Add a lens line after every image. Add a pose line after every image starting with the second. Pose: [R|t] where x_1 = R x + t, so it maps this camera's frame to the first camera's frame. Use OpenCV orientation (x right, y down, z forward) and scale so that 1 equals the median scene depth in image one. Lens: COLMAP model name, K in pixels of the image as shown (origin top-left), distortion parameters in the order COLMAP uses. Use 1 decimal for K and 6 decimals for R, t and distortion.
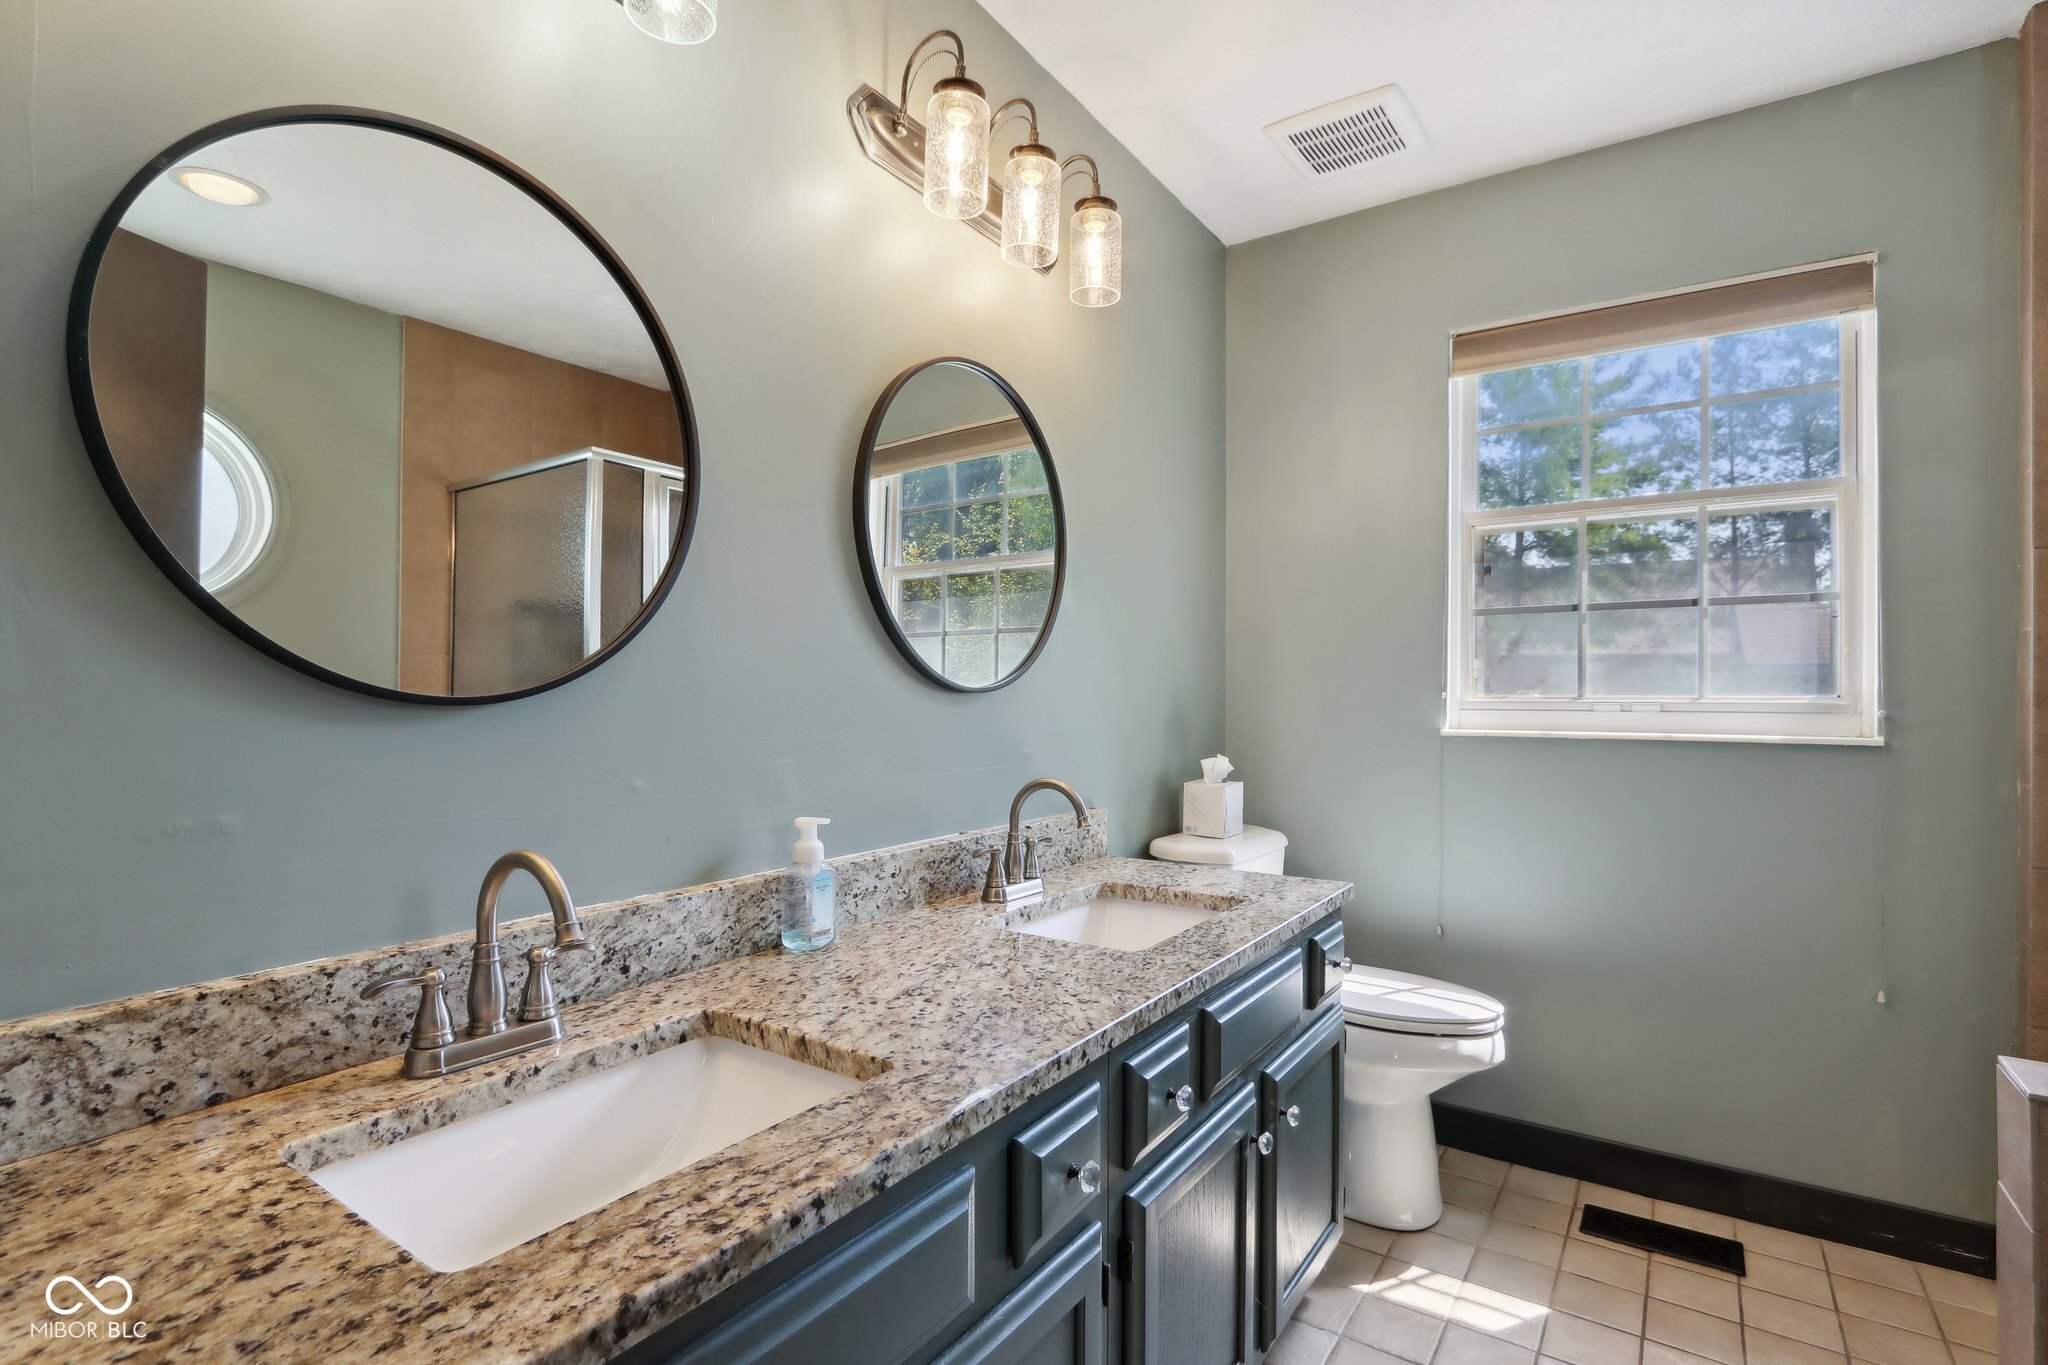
lens RADIAL K [[951.0, 0, 1022.9], [0, 951.0, 688.3], [0, 0, 1]] dist [-0.014504, 0.003376]
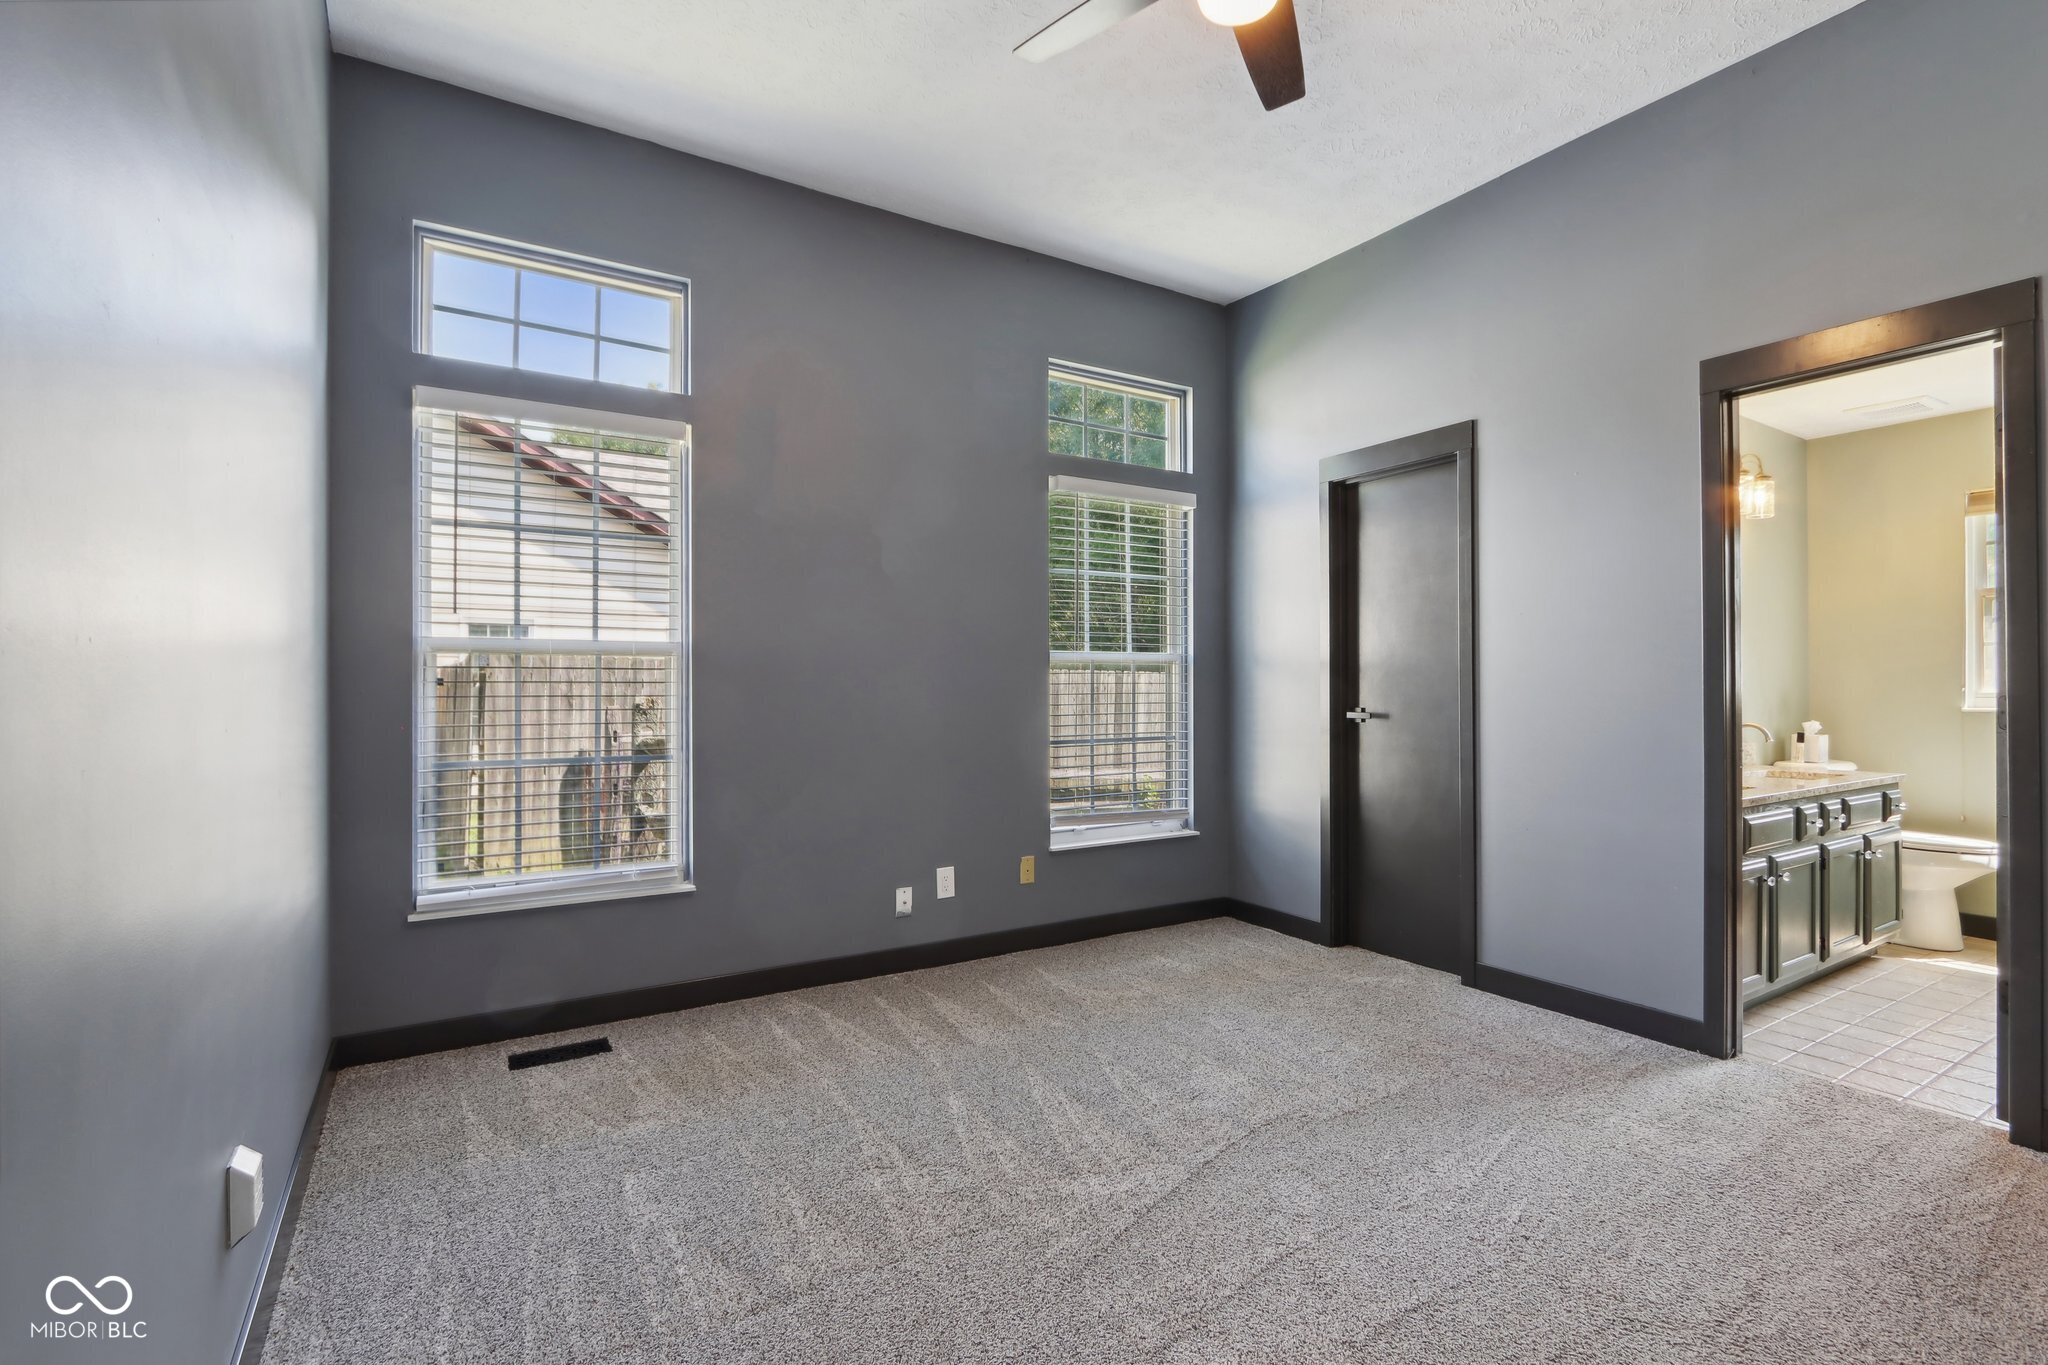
lens RADIAL K [[951.0, 0, 1036.7], [0, 951.0, 676.9], [0, 0, 1]] dist [-0.014504, 0.003376]
pose [[0.924108, -0.006423, -0.382078, -0.522872], [0.002361, 0.999936, -0.011098, -0.000755], [0.382125, 0.009354, 0.924063, -1.378344]]
